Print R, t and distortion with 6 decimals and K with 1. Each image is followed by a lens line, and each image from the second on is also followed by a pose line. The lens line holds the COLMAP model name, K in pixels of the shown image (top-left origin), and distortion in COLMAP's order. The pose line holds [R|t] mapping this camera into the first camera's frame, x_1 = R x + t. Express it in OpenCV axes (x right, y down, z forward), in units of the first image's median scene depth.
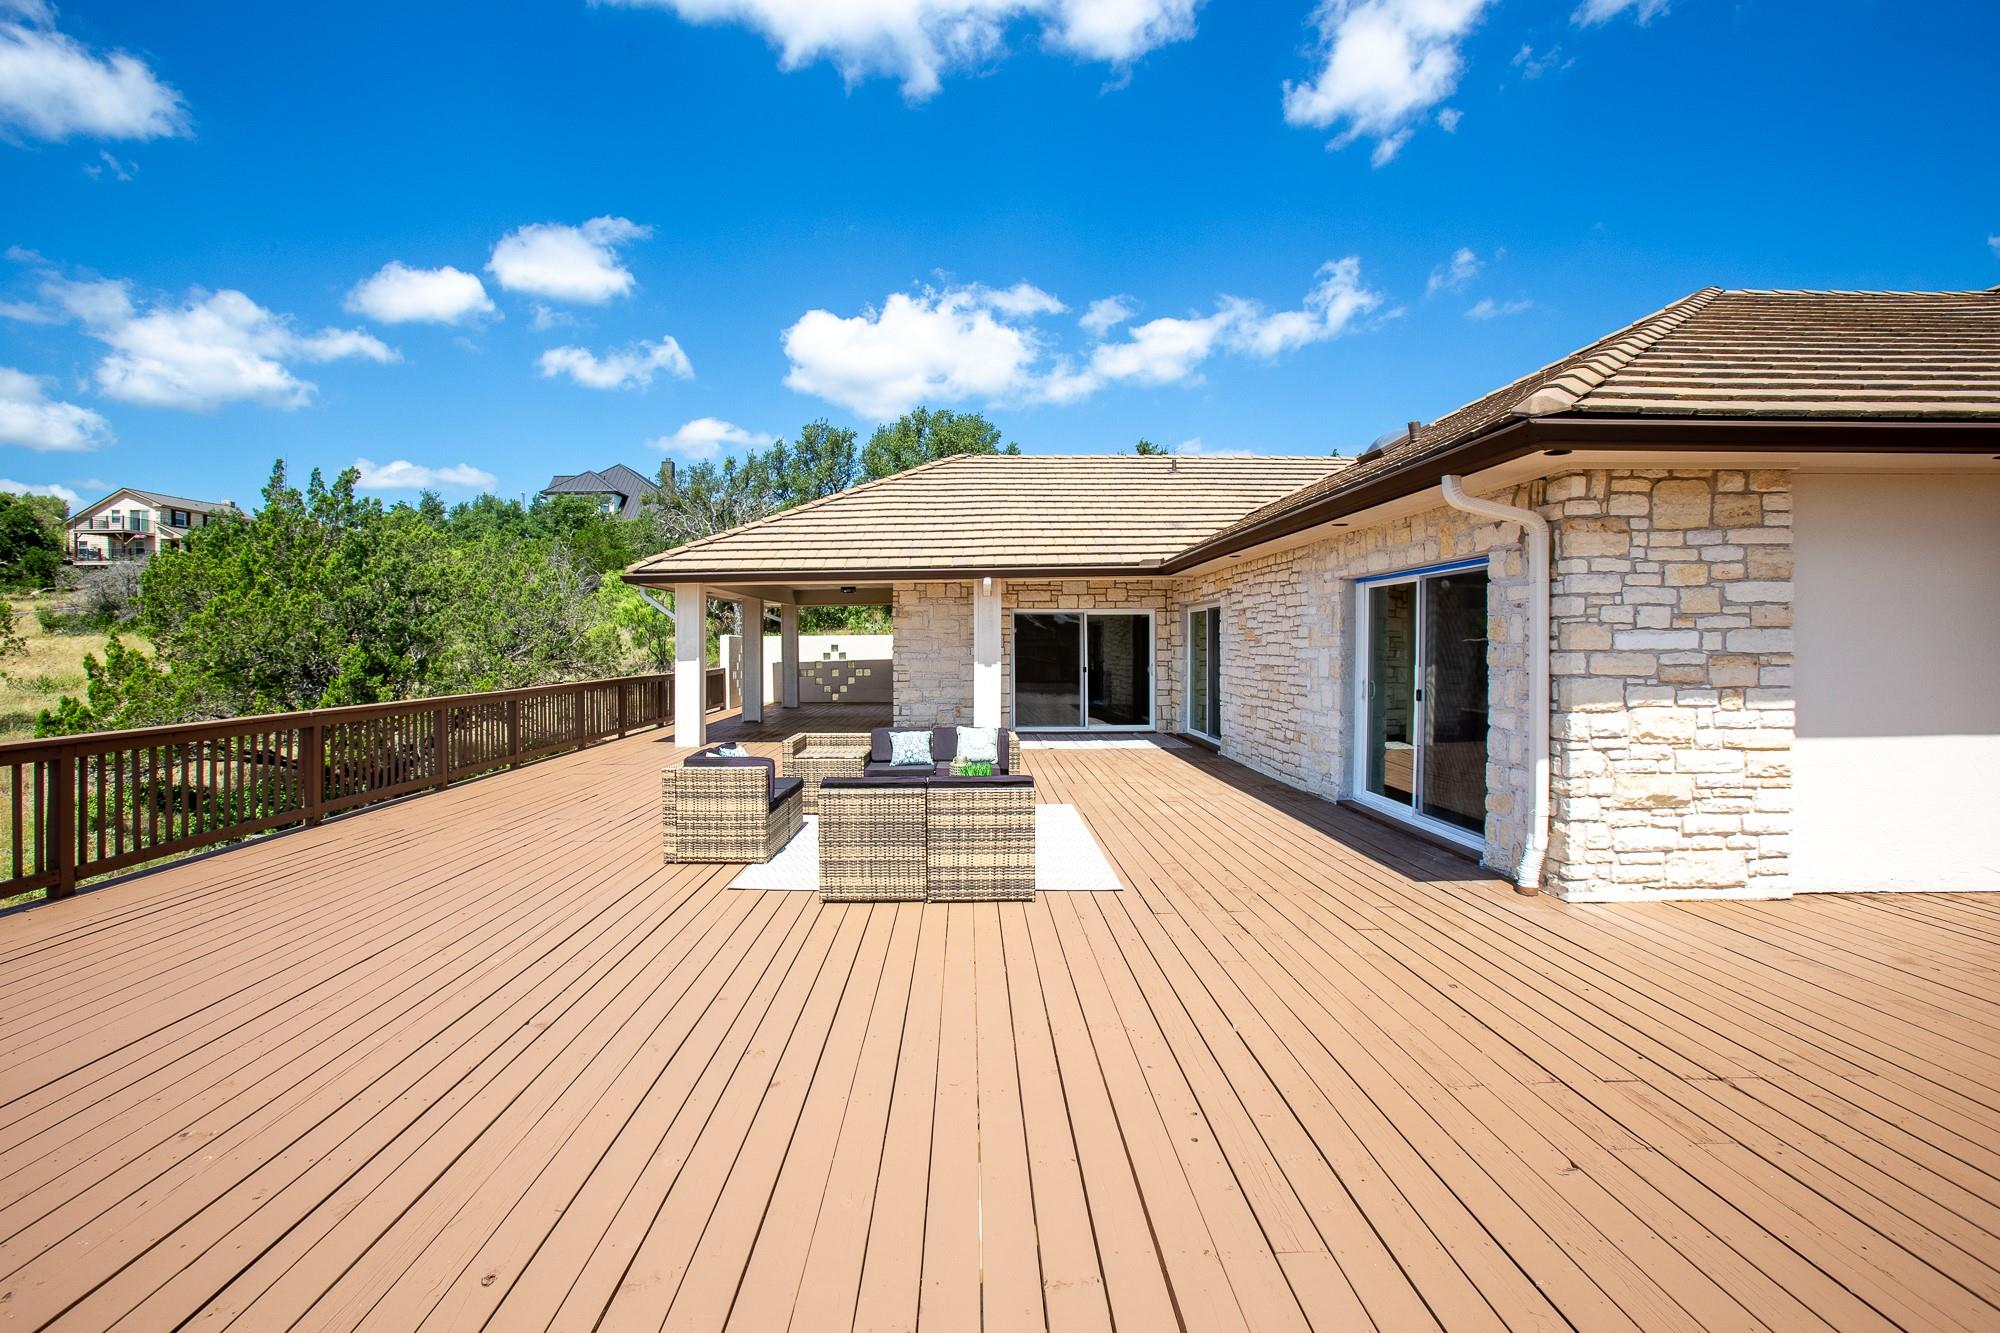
lens RADIAL K [[922.9, 0, 993.8], [0, 922.9, 643.0], [0, 0, 1]] dist [-0.003057, 0.000481]
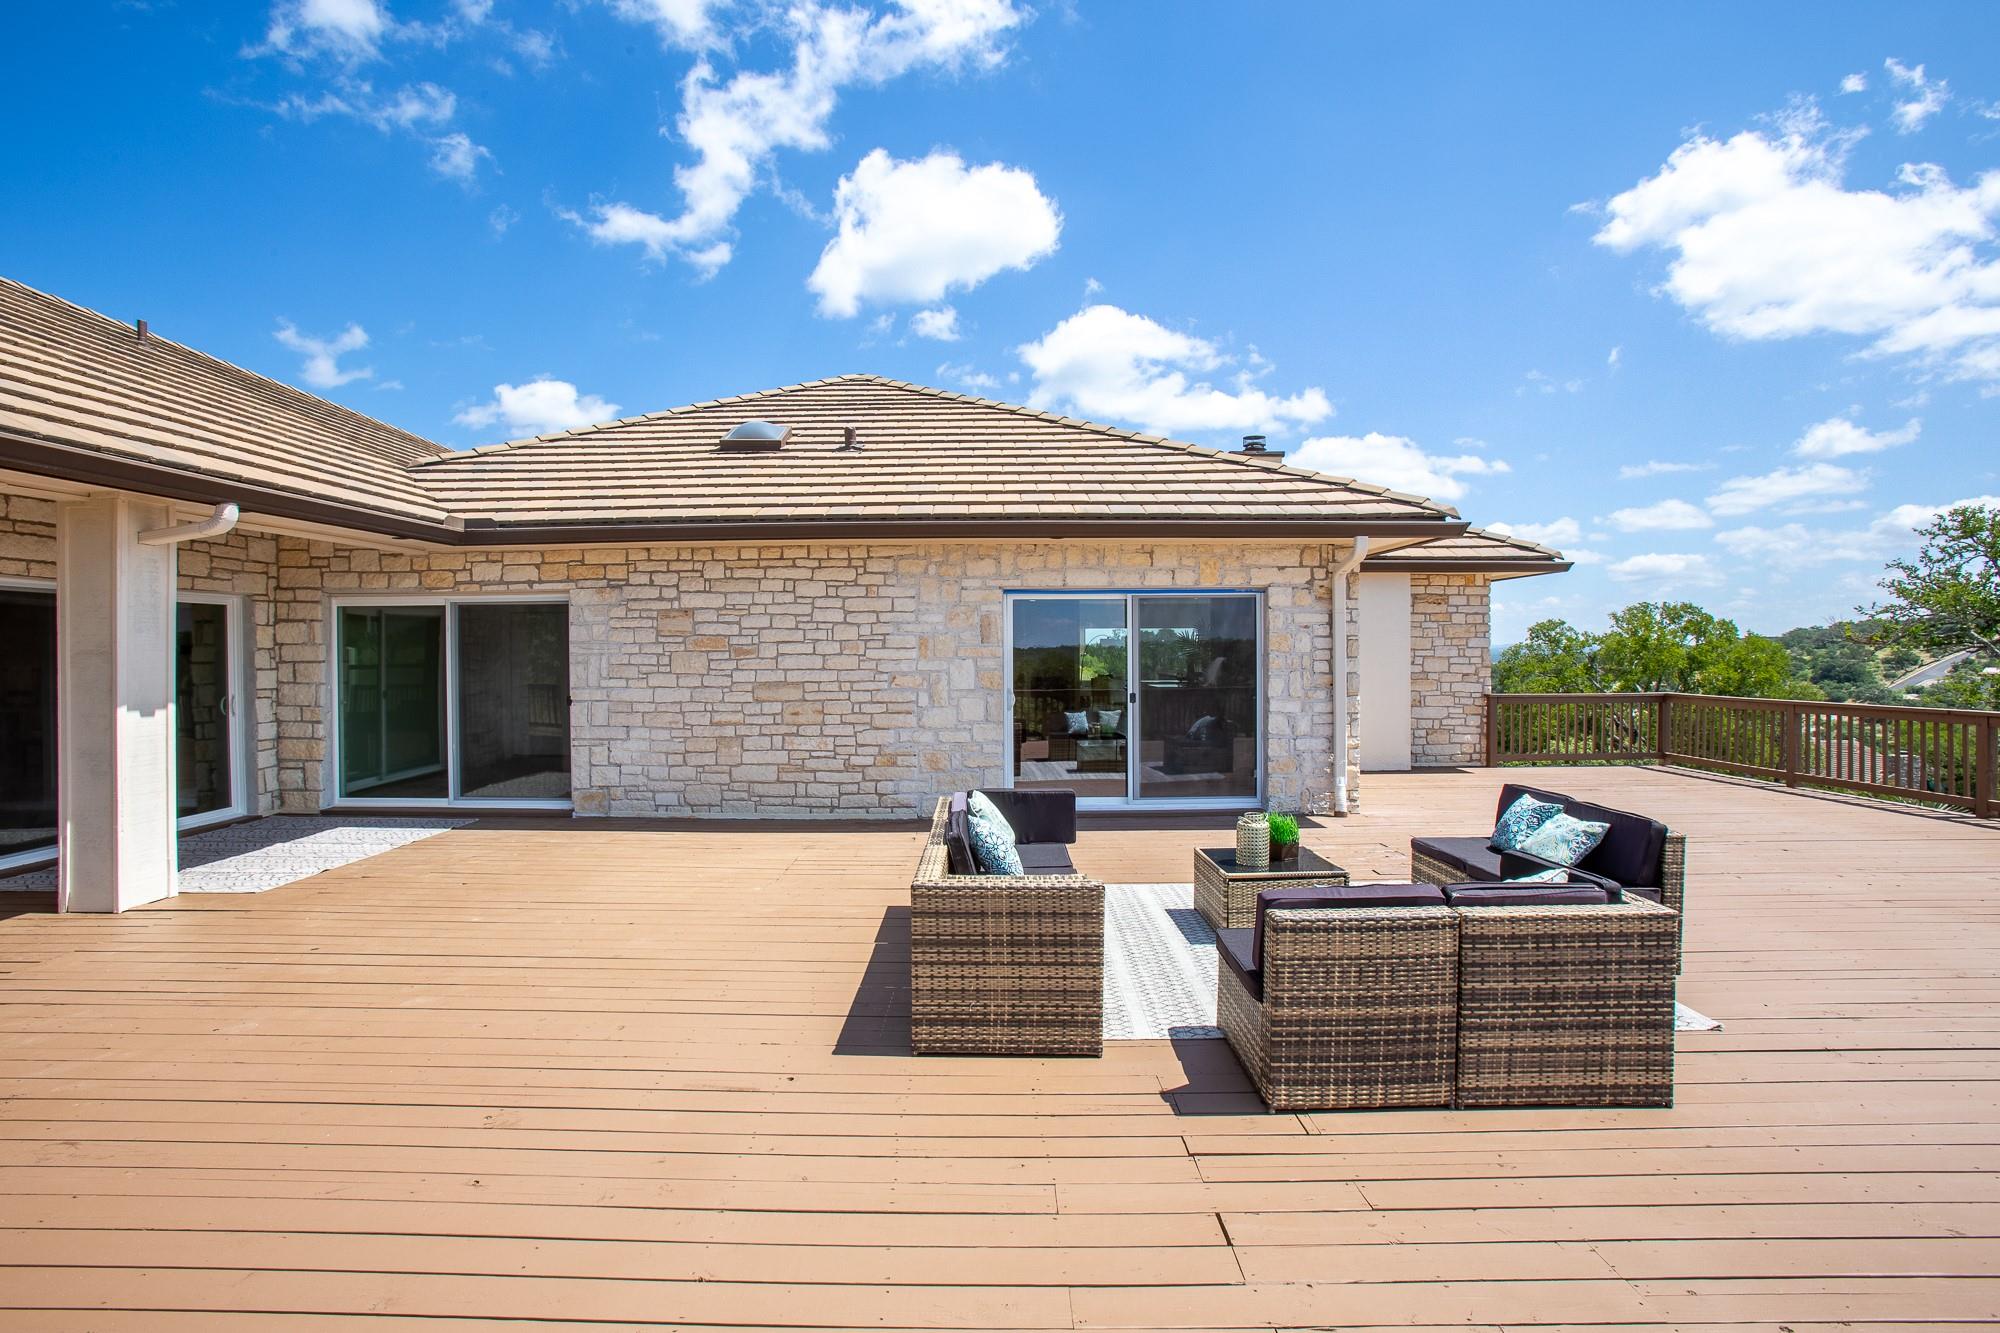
lens RADIAL K [[941.0, 0, 1000.0], [0, 941.0, 666.5], [0, 0, 1]] dist [-0.032253, 0.001344]
pose [[0.065612, -0.005388, 0.997831, -0.435750], [0.004213, 0.999978, 0.005122, 0.005783], [-0.997836, 0.003868, 0.065633, 0.635177]]
